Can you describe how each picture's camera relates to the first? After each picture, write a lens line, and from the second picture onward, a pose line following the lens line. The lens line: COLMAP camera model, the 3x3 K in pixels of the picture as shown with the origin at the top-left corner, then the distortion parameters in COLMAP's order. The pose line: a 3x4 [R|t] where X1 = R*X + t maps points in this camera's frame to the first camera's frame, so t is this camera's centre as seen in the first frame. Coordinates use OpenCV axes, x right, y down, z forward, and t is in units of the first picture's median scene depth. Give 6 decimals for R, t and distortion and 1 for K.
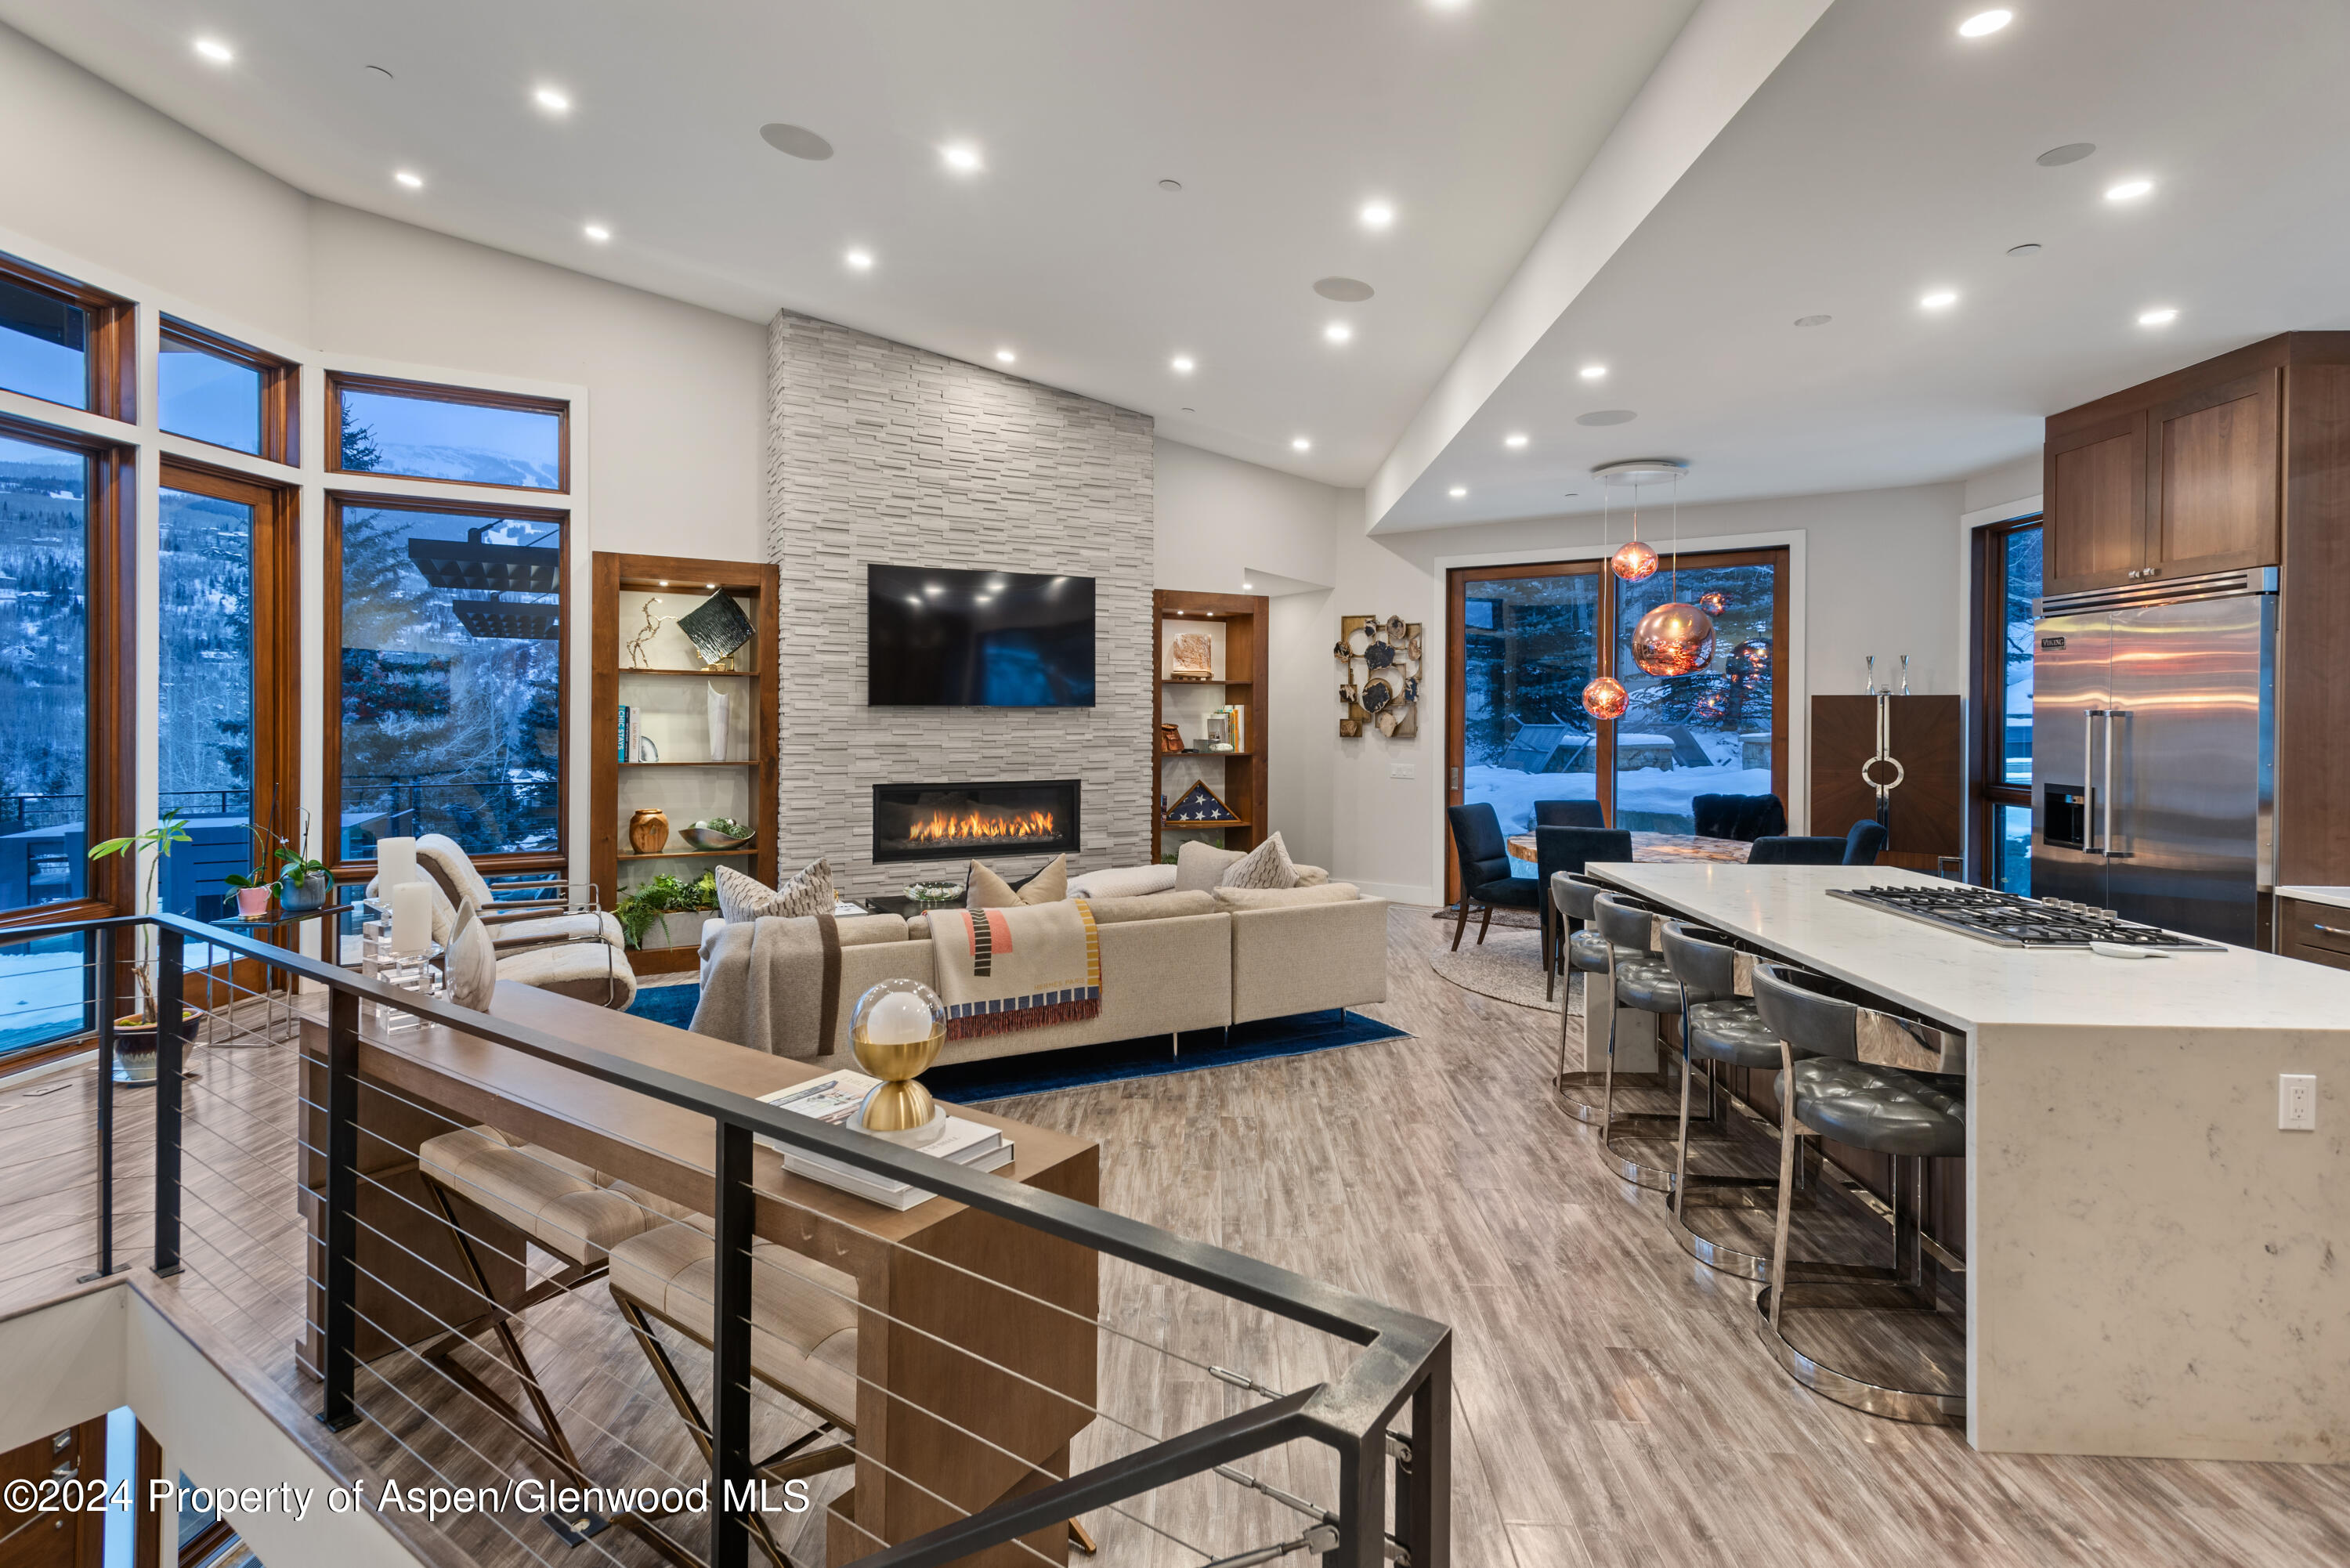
lens RADIAL K [[1134.7, 0, 1168.6], [0, 1134.7, 717.1], [0, 0, 1]] dist [0.023313, -0.006951]
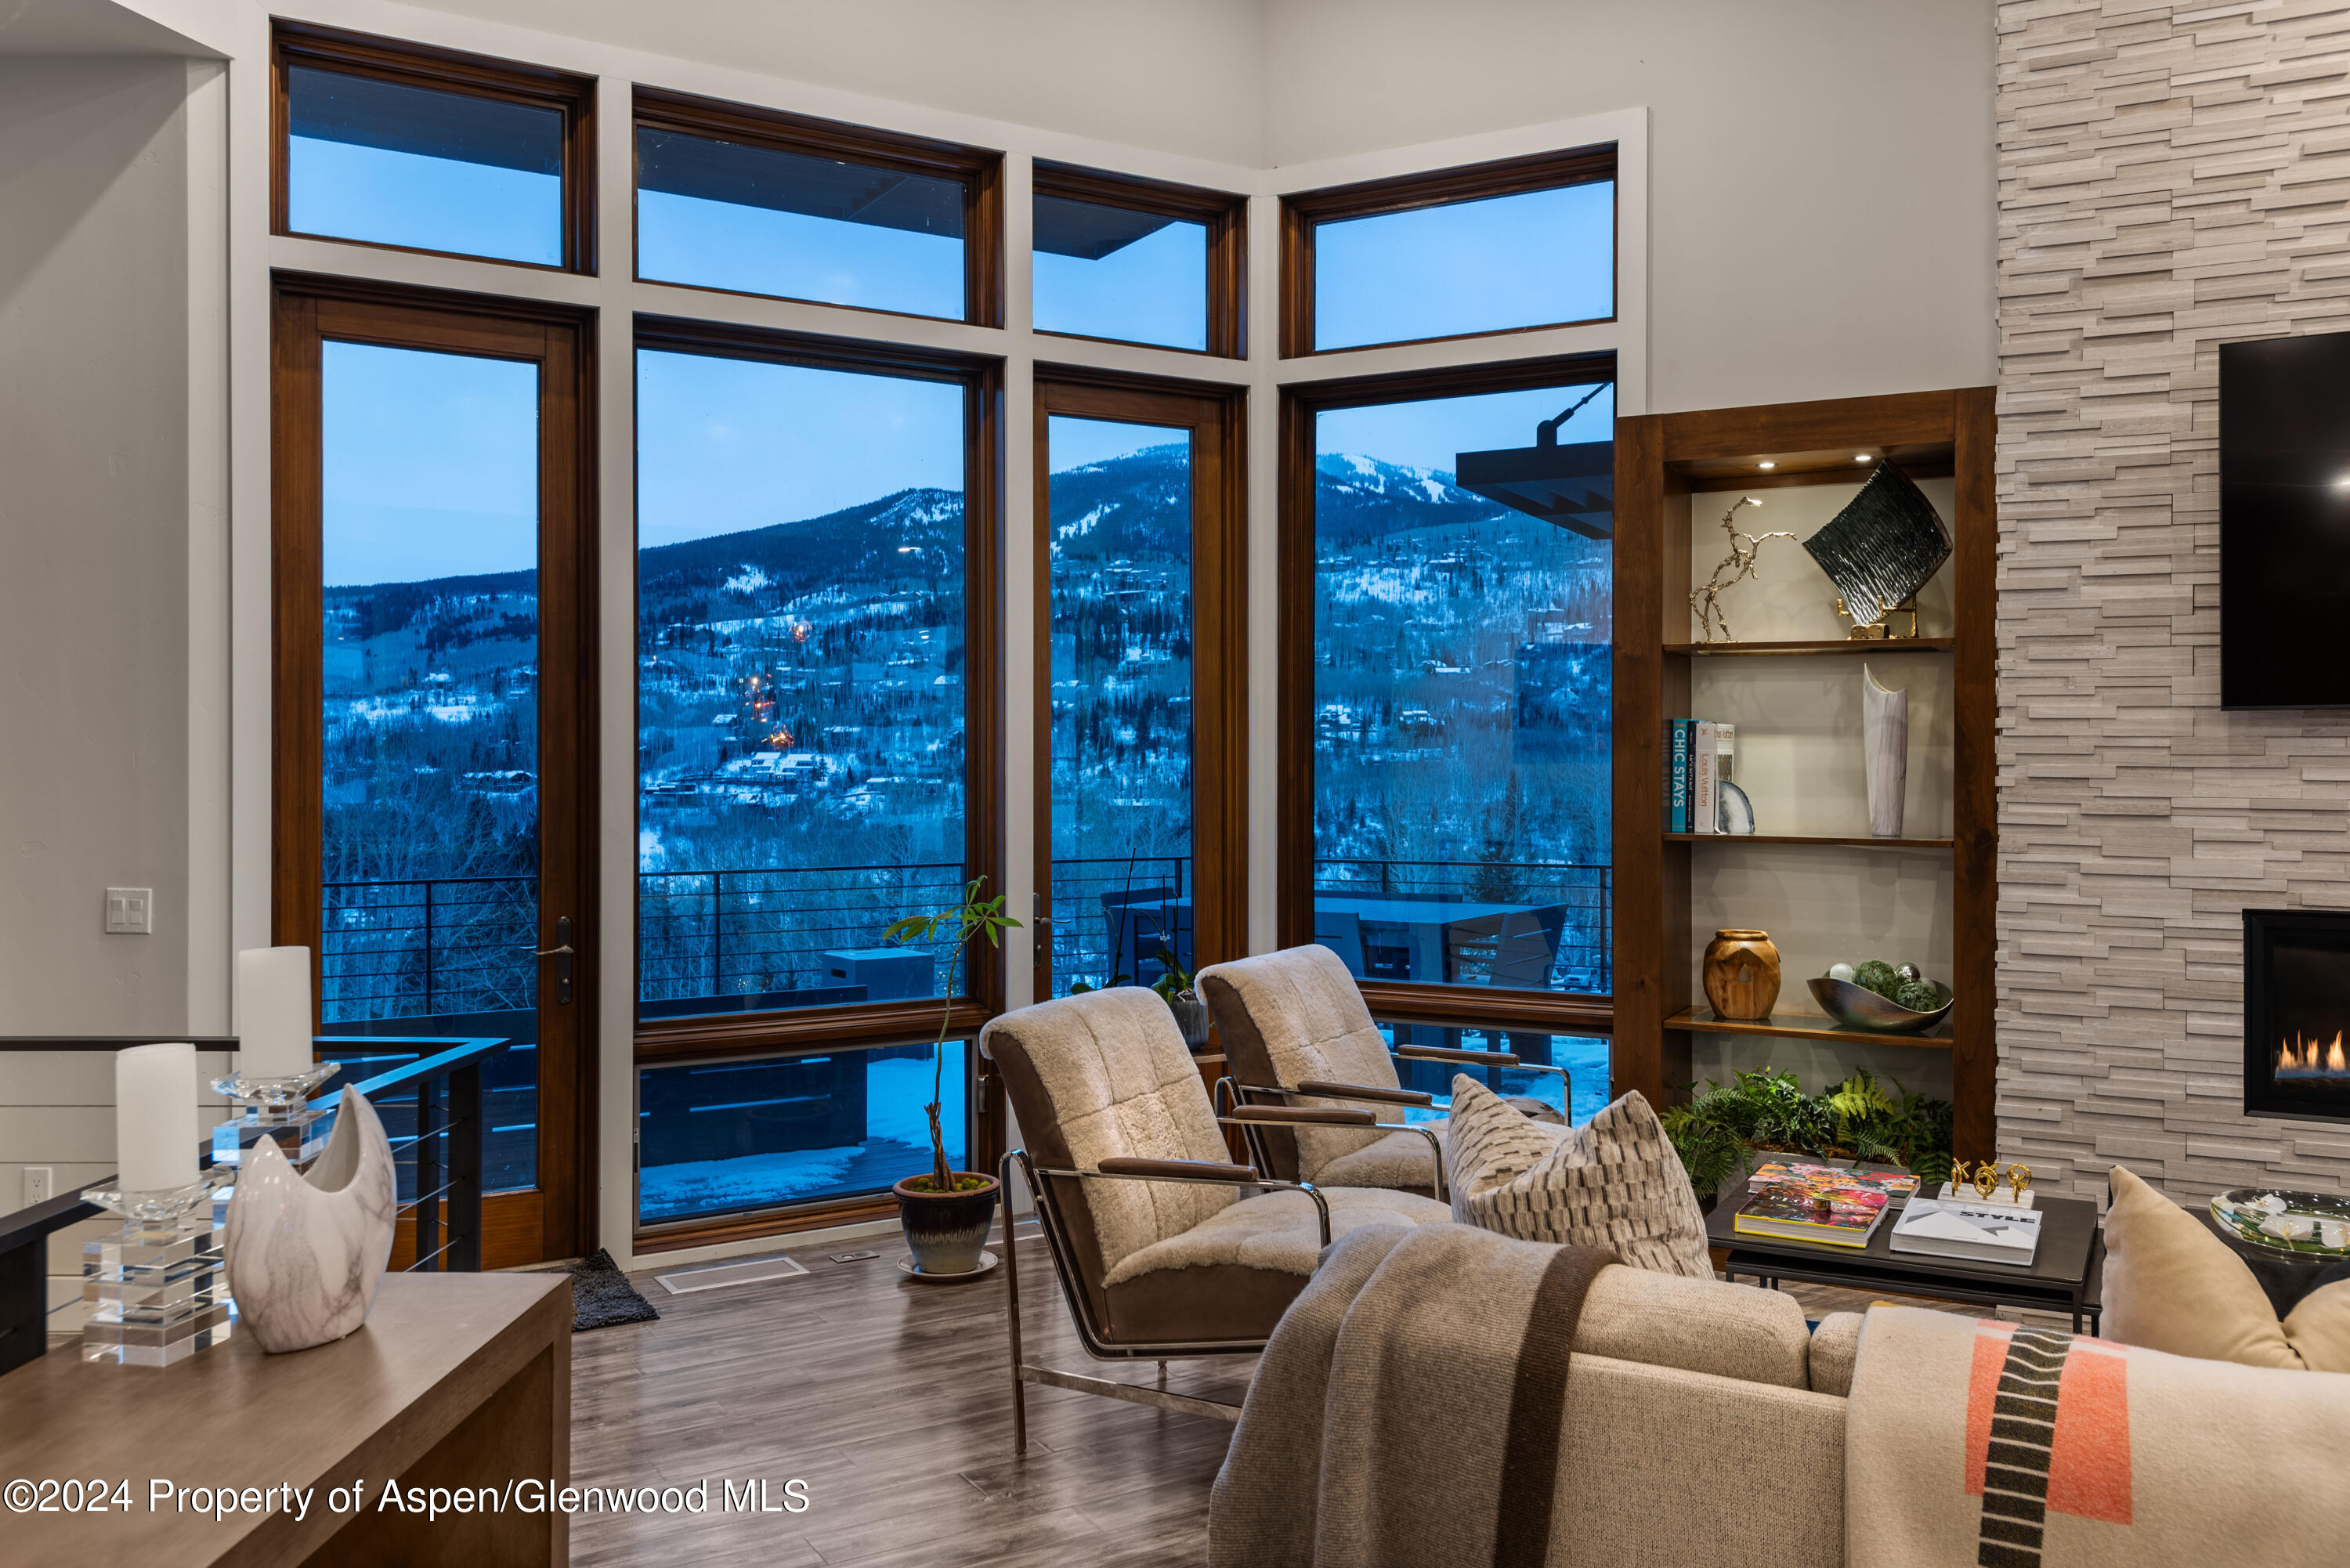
lens RADIAL K [[1856.3, 0, 1172.0], [0, 1856.3, 759.4], [0, 0, 1]] dist [0.048132, -0.052486]
pose [[0.545212, -0.005476, -0.838280, 0.080661], [0.000103, 0.999979, -0.006465, 0.012237], [0.838298, 0.003439, 0.545201, 0.349487]]
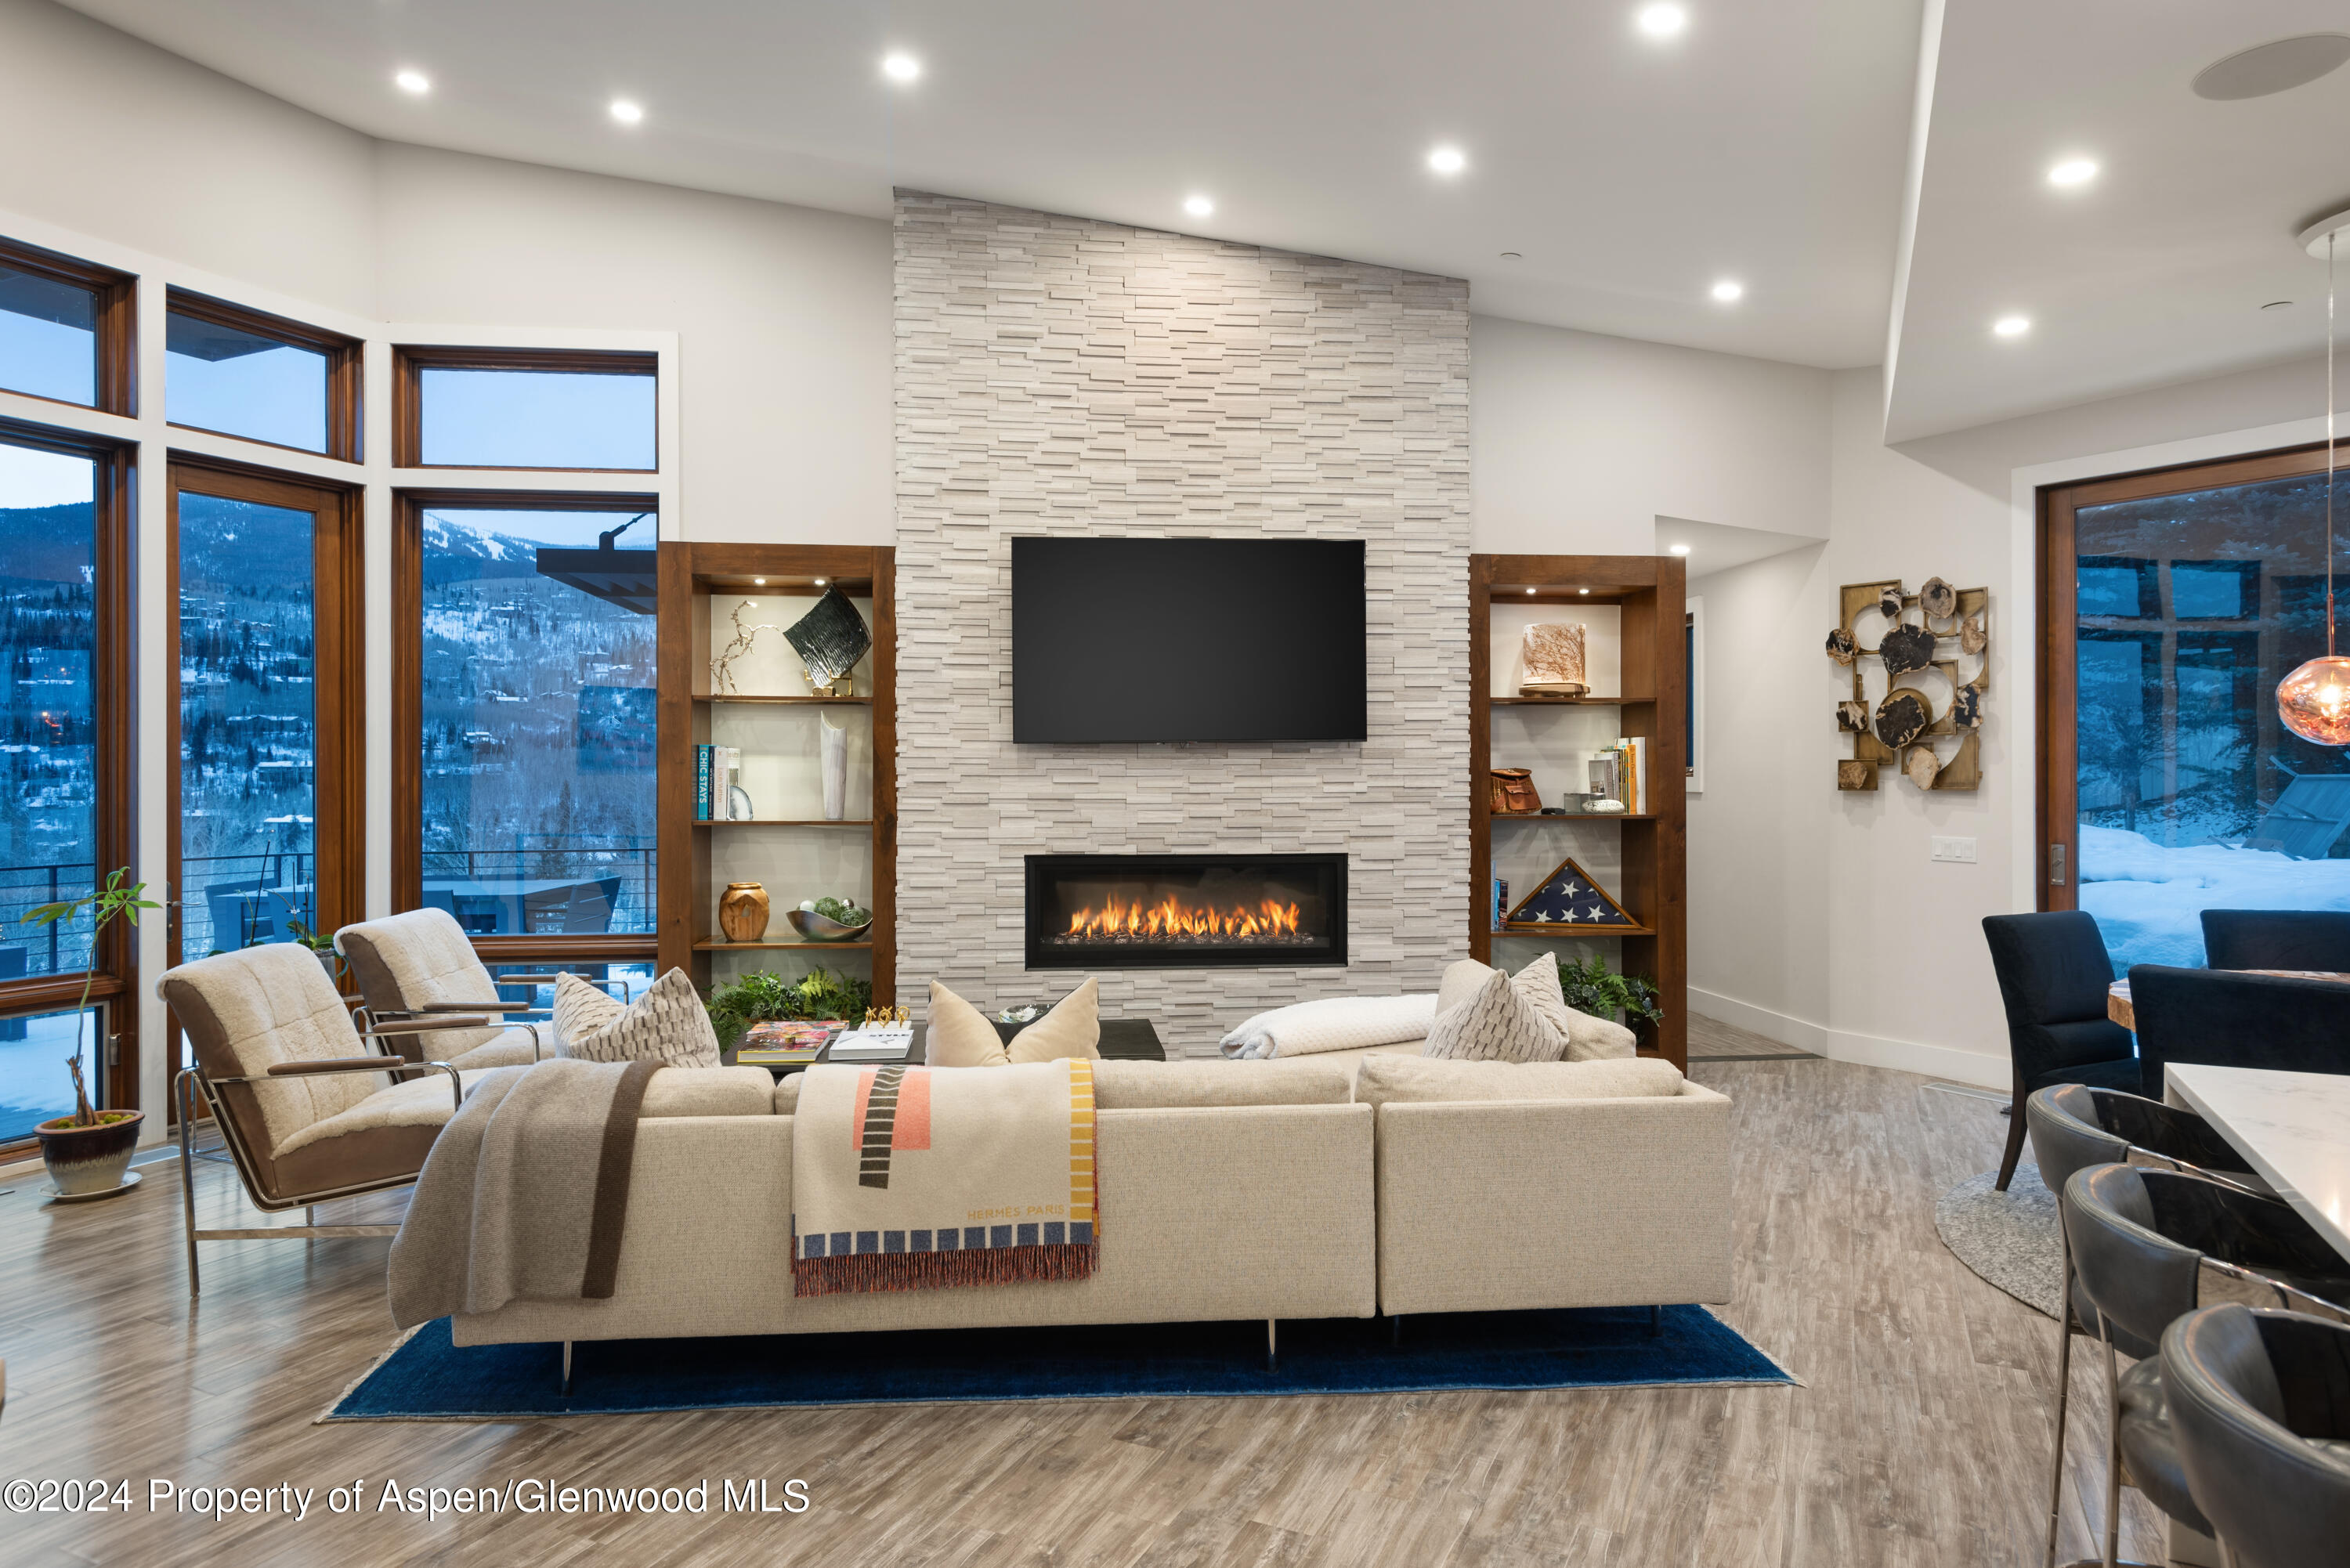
lens RADIAL K [[1400.8, 0, 1169.7], [0, 1400.8, 770.5], [0, 0, 1]] dist [0.024774, -0.020945]
pose [[0.918258, -0.007152, -0.395919, 0.163988], [0.005126, 0.999968, -0.006175, 0.013526], [0.395950, 0.003640, 0.918265, 0.255455]]
